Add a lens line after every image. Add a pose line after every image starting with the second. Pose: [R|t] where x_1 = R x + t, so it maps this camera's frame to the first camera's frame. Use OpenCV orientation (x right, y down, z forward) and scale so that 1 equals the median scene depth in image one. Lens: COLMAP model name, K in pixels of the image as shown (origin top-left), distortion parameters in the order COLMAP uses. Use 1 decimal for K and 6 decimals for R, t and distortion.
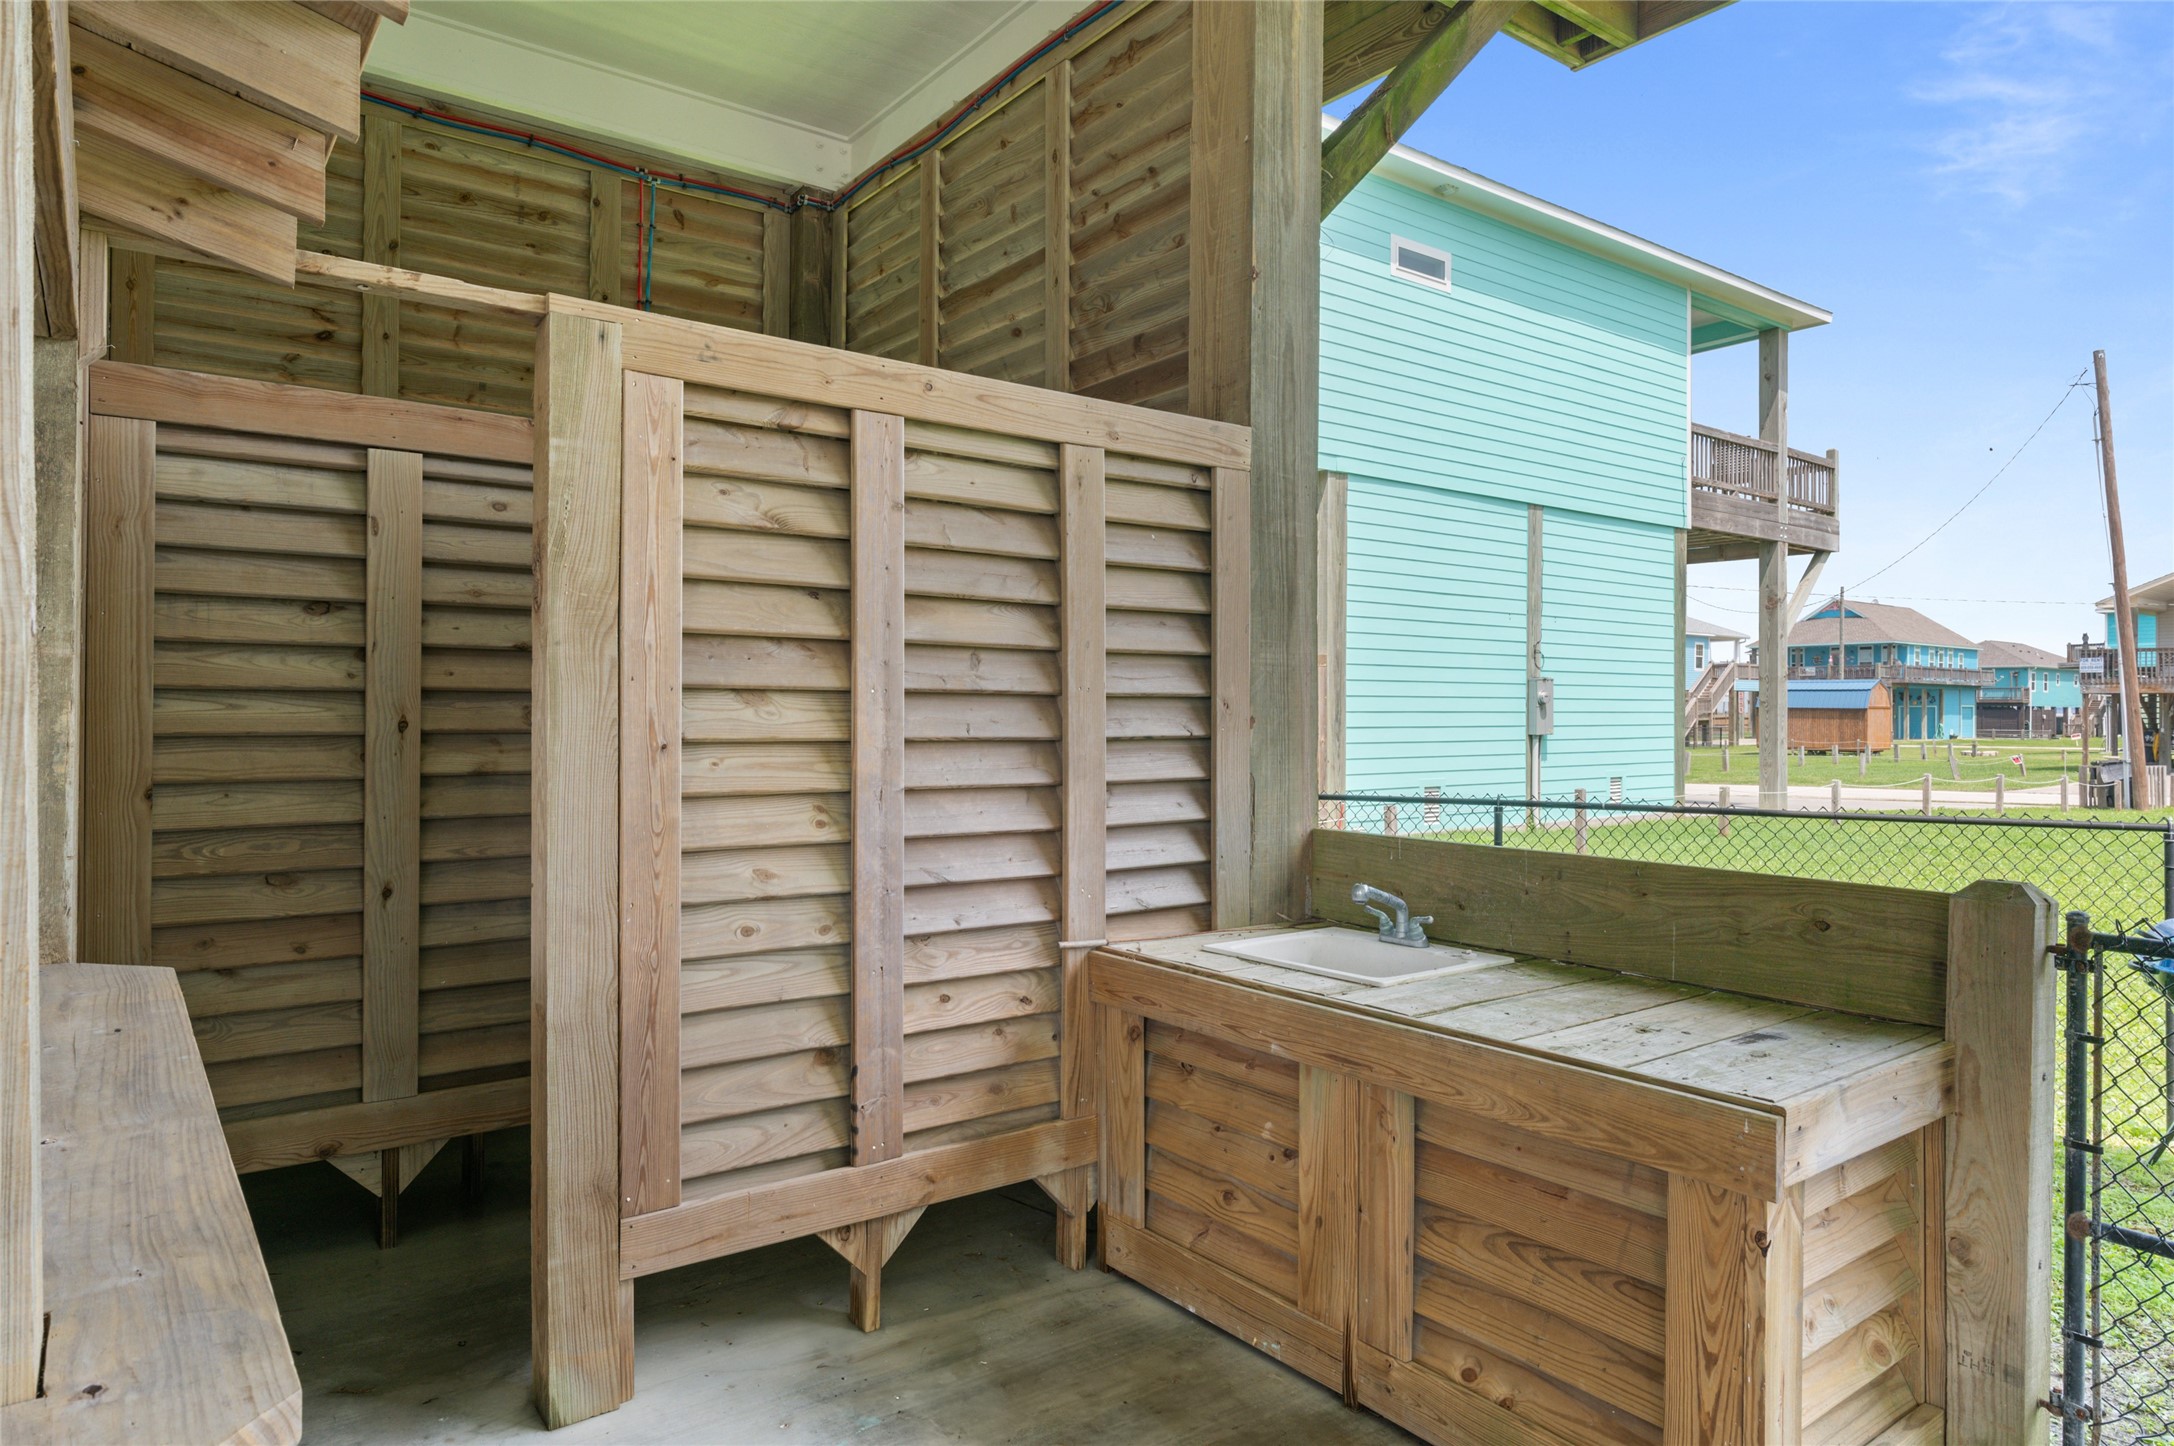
lens RADIAL K [[1293.6, 0, 1087.0], [0, 1293.6, 723.0], [0, 0, 1]] dist [0.005469, 0.001435]
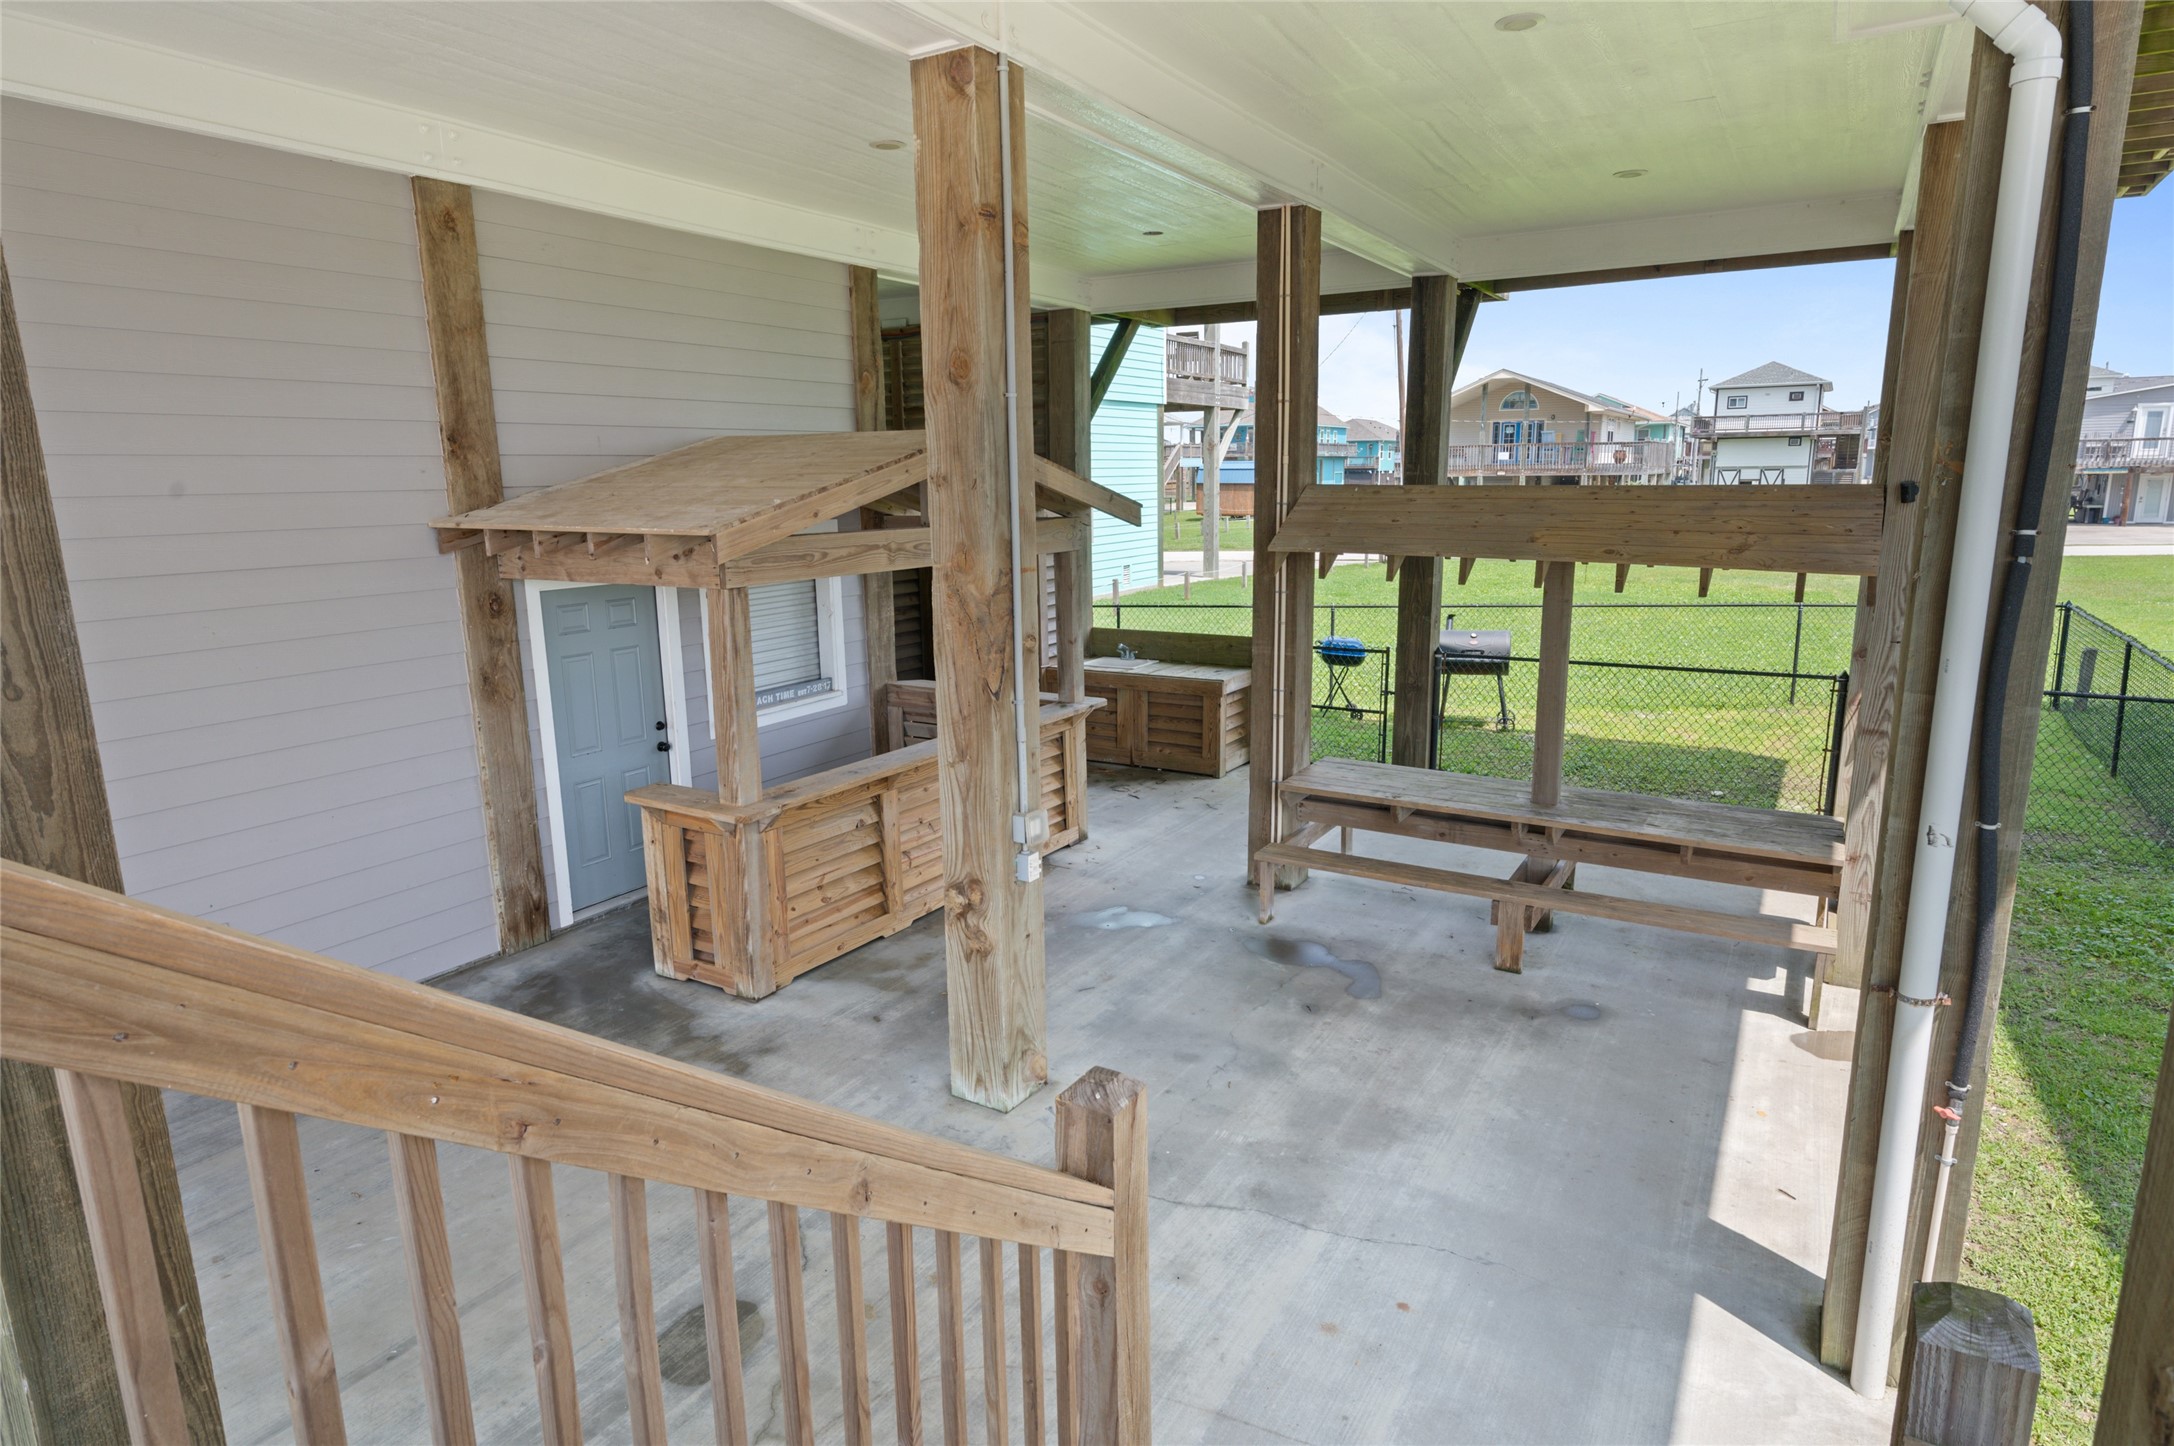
lens RADIAL K [[1206.7, 0, 1087.0], [0, 1206.7, 723.0], [0, 0, 1]] dist [0.000453, 0.000006]
pose [[0.924436, -0.090226, 0.370509, -1.143676], [0.017382, 0.980566, 0.195418, -0.320315], [-0.380941, -0.174211, 0.908039, -2.071491]]
